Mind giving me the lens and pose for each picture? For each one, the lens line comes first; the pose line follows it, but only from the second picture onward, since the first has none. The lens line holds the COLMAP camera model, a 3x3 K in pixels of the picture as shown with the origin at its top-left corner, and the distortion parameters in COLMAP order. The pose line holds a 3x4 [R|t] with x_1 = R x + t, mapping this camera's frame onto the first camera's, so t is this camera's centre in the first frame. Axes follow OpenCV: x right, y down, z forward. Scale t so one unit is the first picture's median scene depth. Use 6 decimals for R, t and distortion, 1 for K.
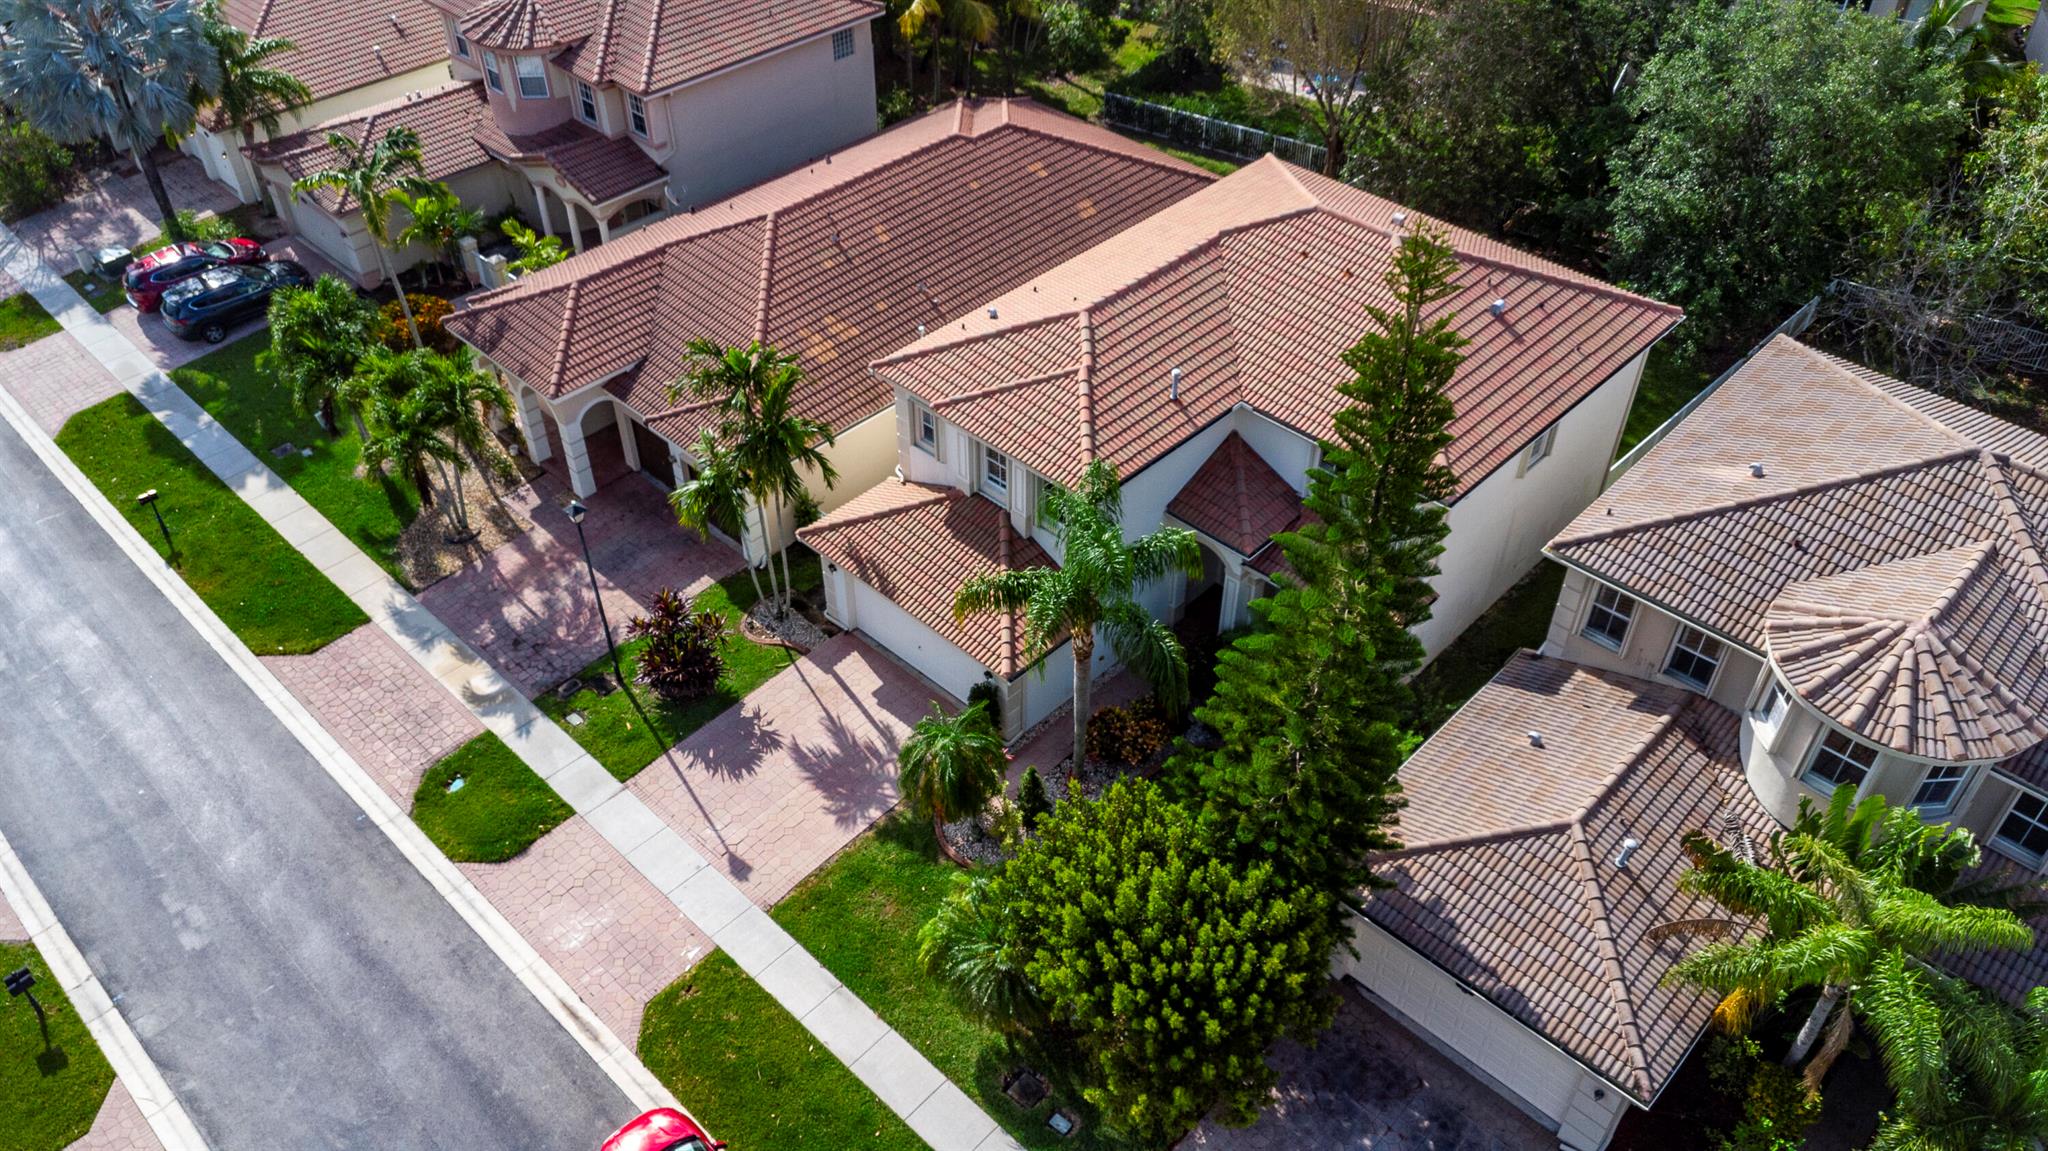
lens RADIAL K [[1505.9, 0, 1026.5], [0, 1505.9, 567.0], [0, 0, 1]] dist [0.031597, -0.046955]
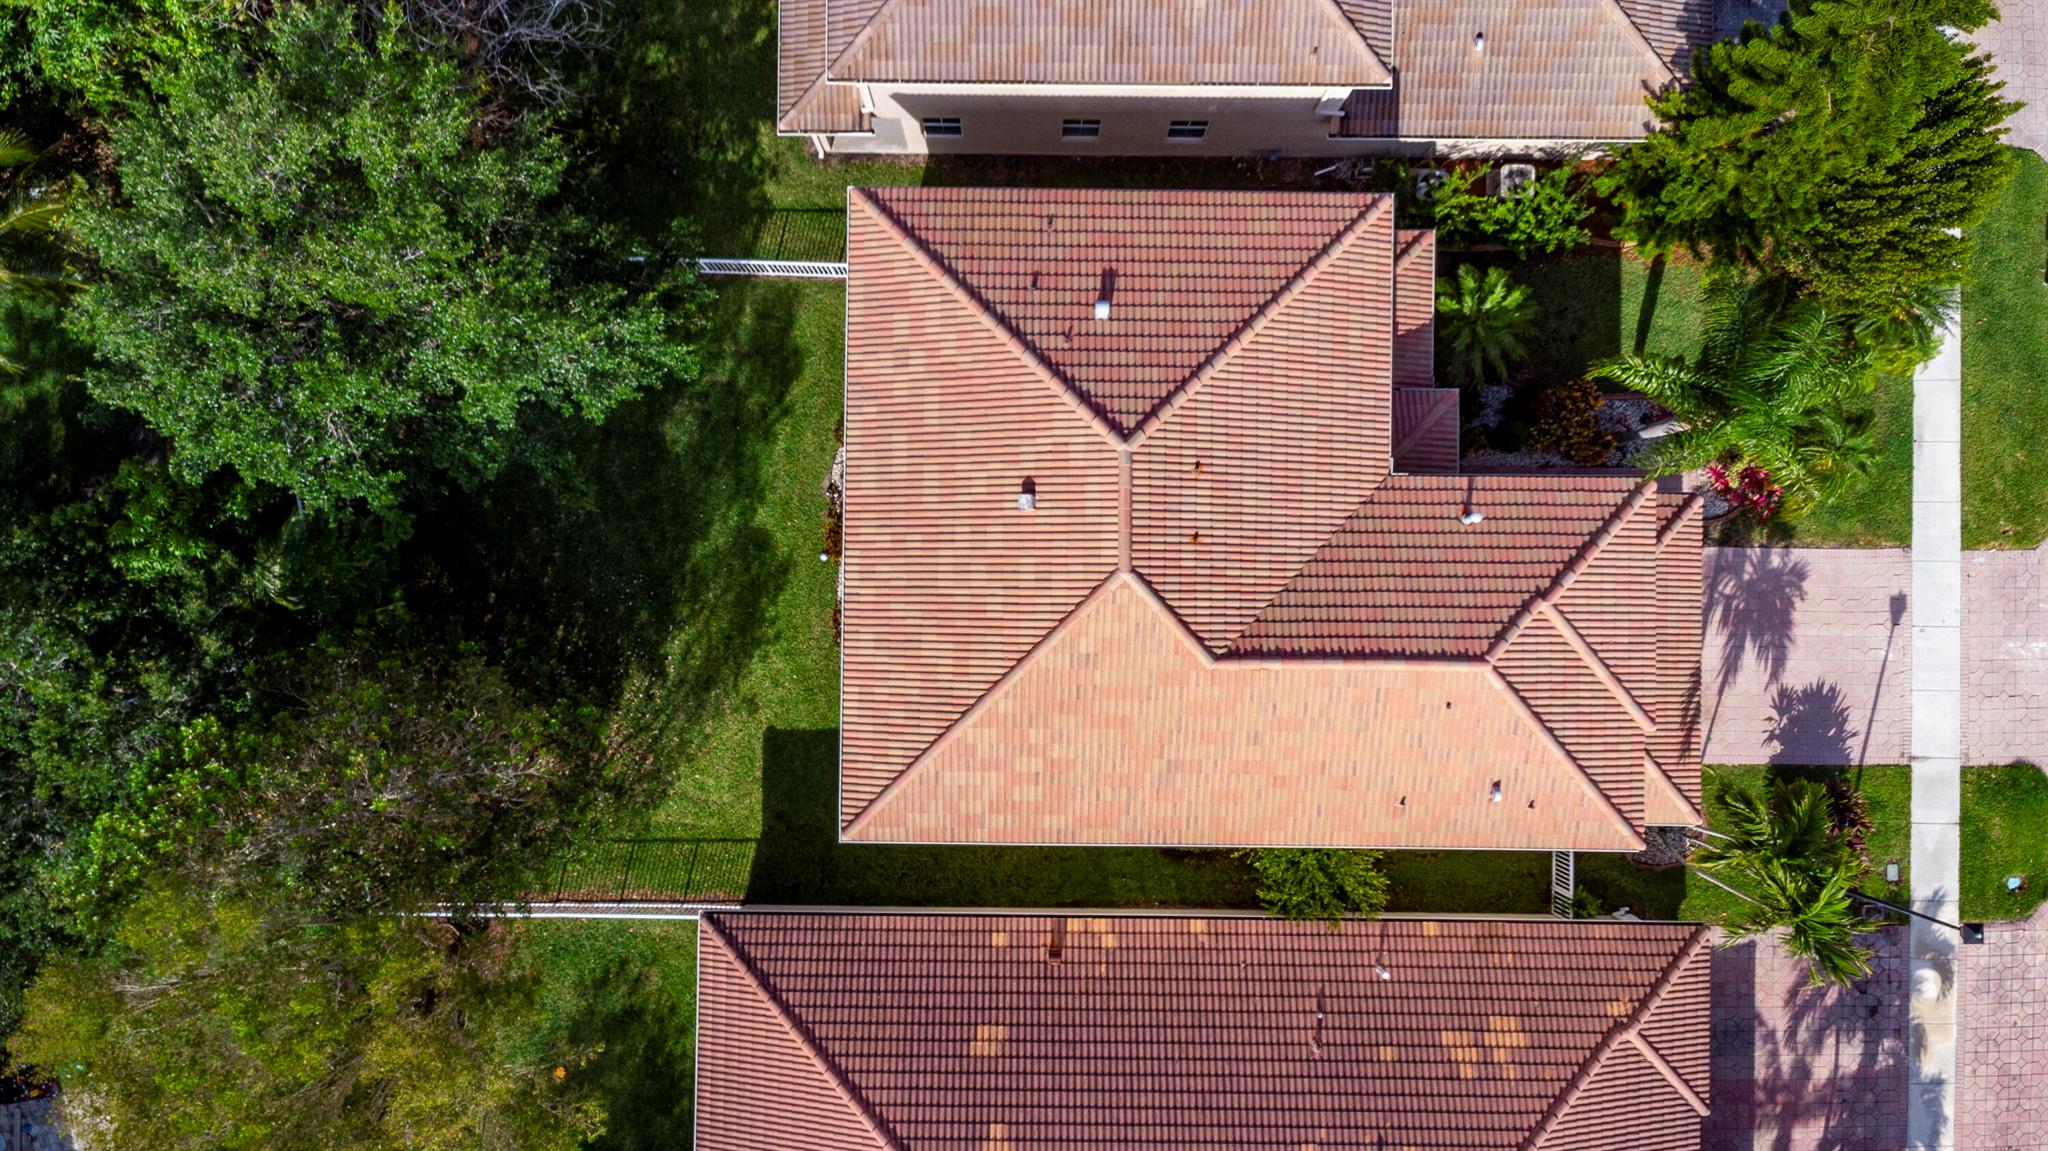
lens RADIAL K [[1505.9, 0, 1010.0], [0, 1505.9, 585.4], [0, 0, 1]] dist [0.031597, -0.046955]
pose [[-0.685507, -0.727855, 0.017524, 0.224643], [0.477038, -0.430841, 0.766036, -0.875900], [-0.550013, 0.533483, 0.642559, 0.587881]]
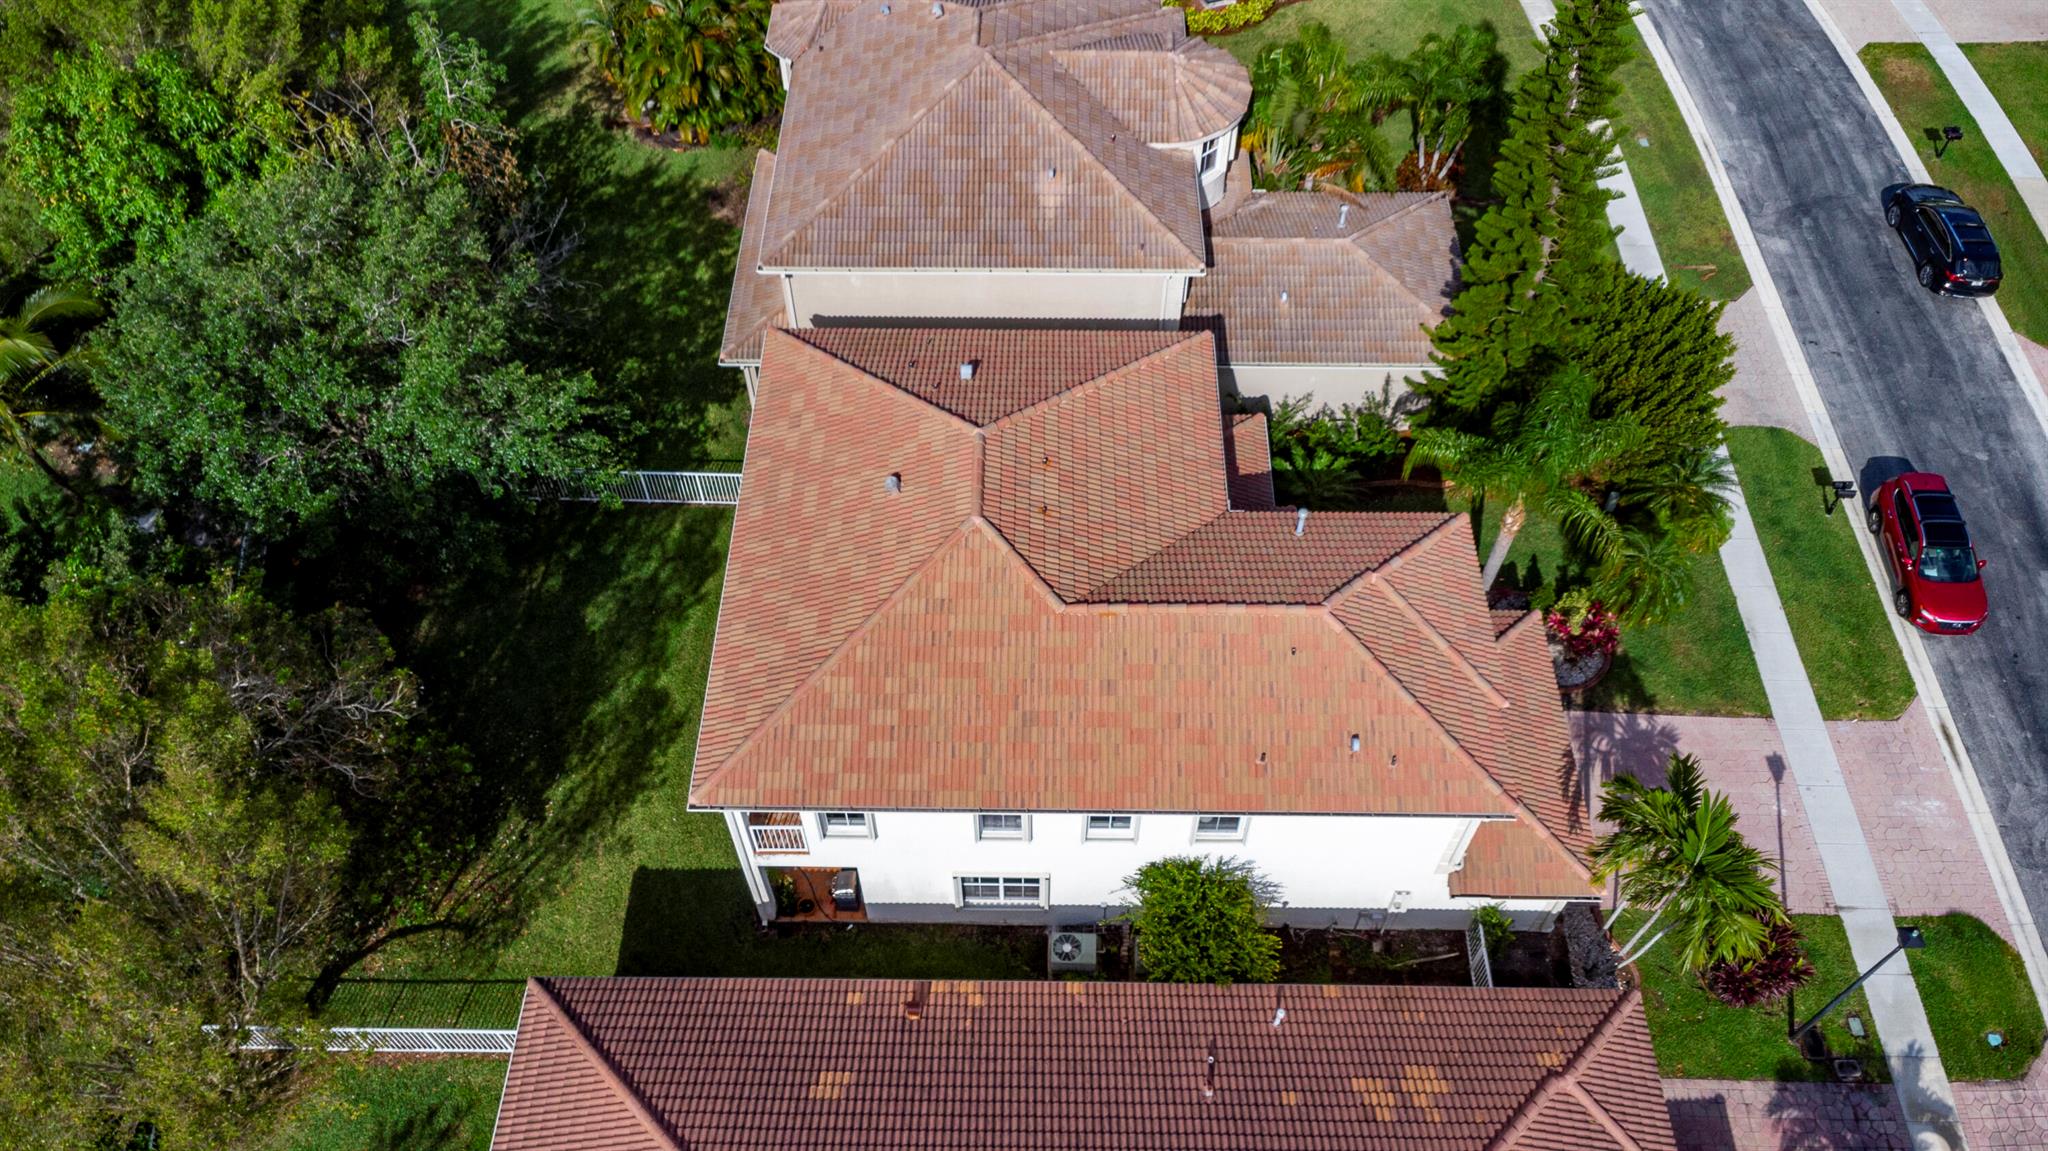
lens RADIAL K [[1505.9, 0, 1010.2], [0, 1505.9, 574.0], [0, 0, 1]] dist [0.031597, -0.046955]
pose [[-0.680360, -0.582737, 0.444442, -0.203214], [0.481421, 0.101878, 0.870548, -0.973840], [-0.552580, 0.806250, 0.211228, 0.886199]]
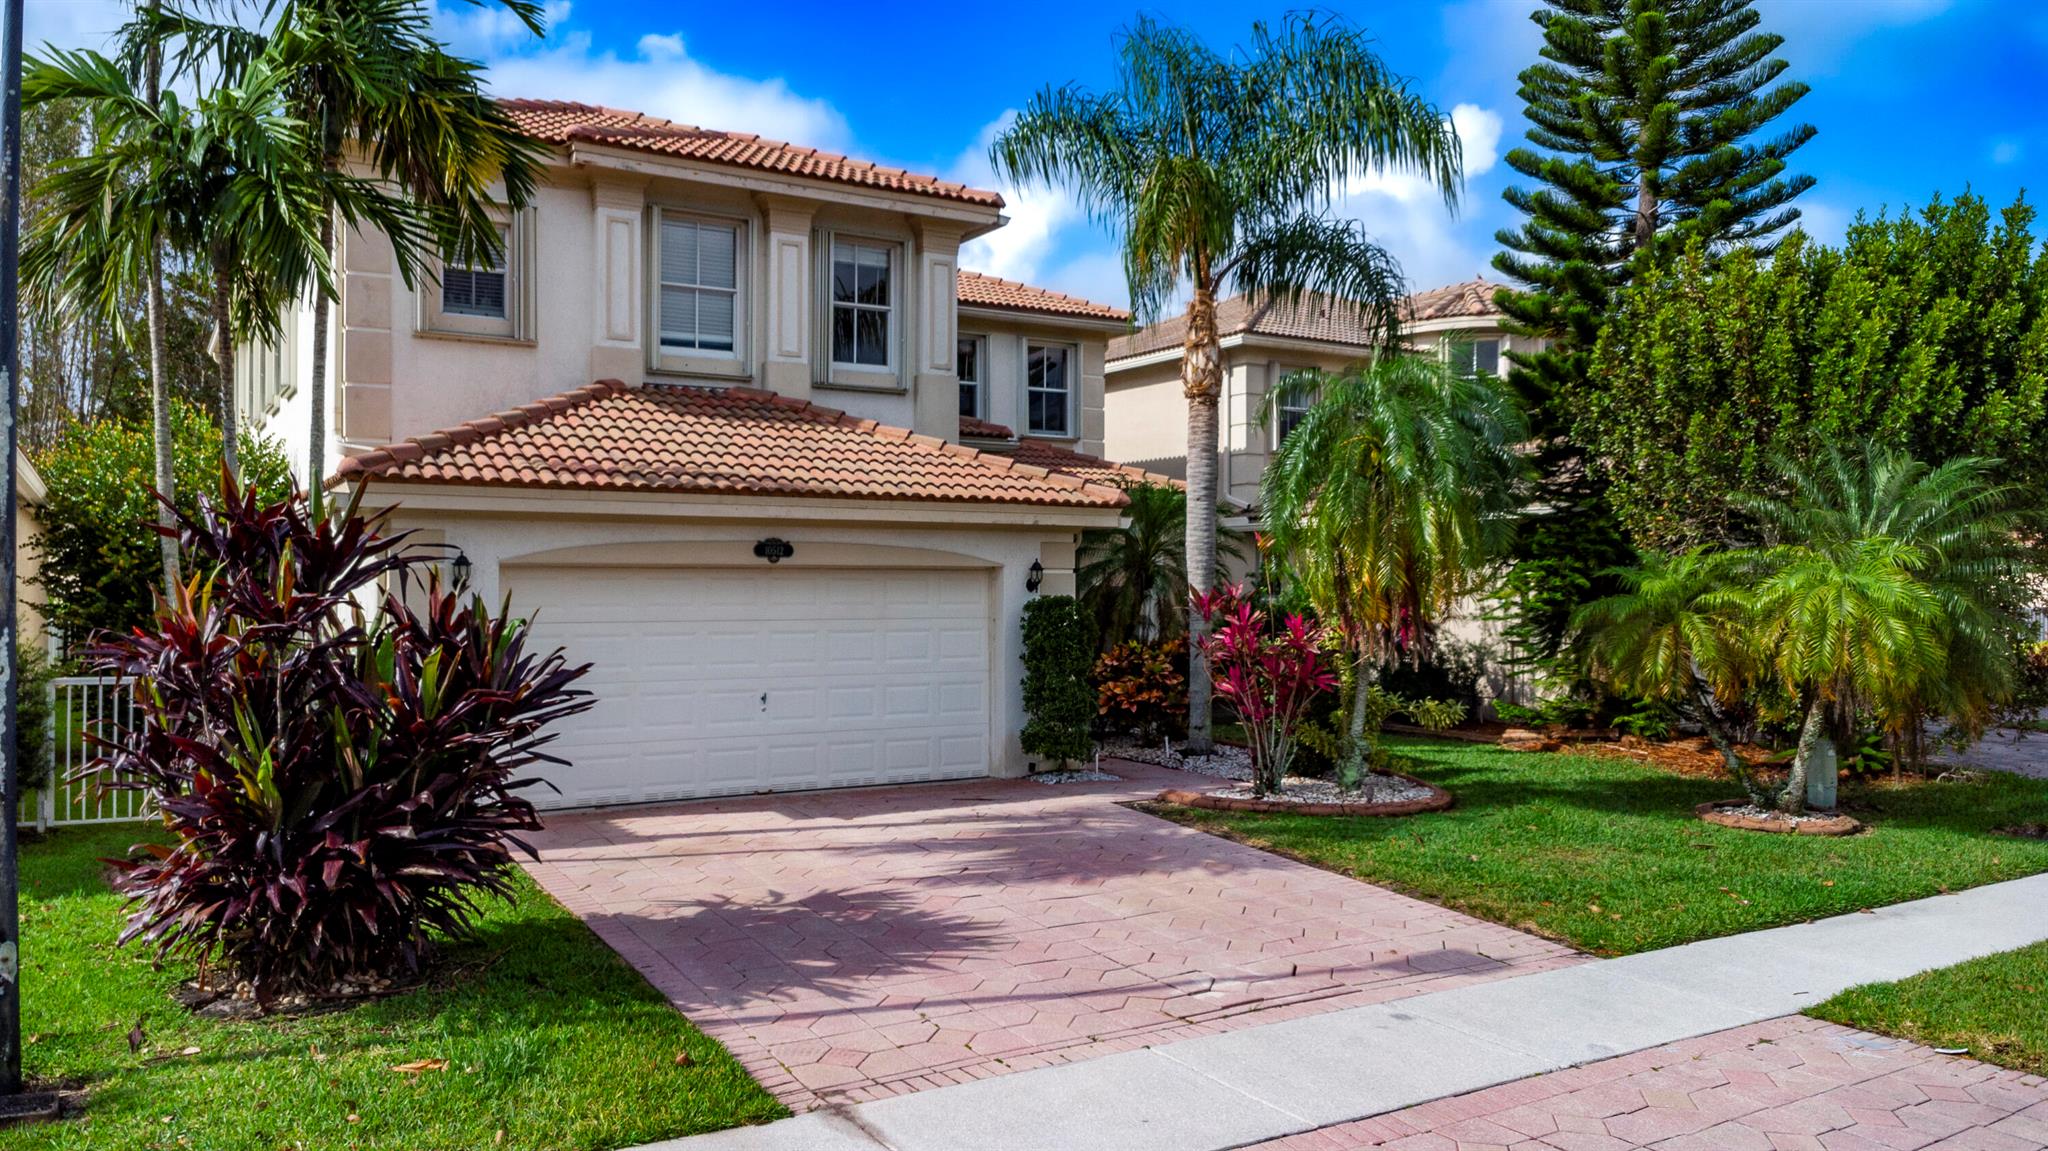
lens RADIAL K [[1505.9, 0, 1019.5], [0, 1505.9, 575.7], [0, 0, 1]] dist [0.031597, -0.046955]
pose [[0.242703, 0.022027, 0.969851, -0.426125], [0.633066, 0.753930, -0.175546, 0.133187], [-0.735066, 0.656585, 0.169037, 0.902081]]
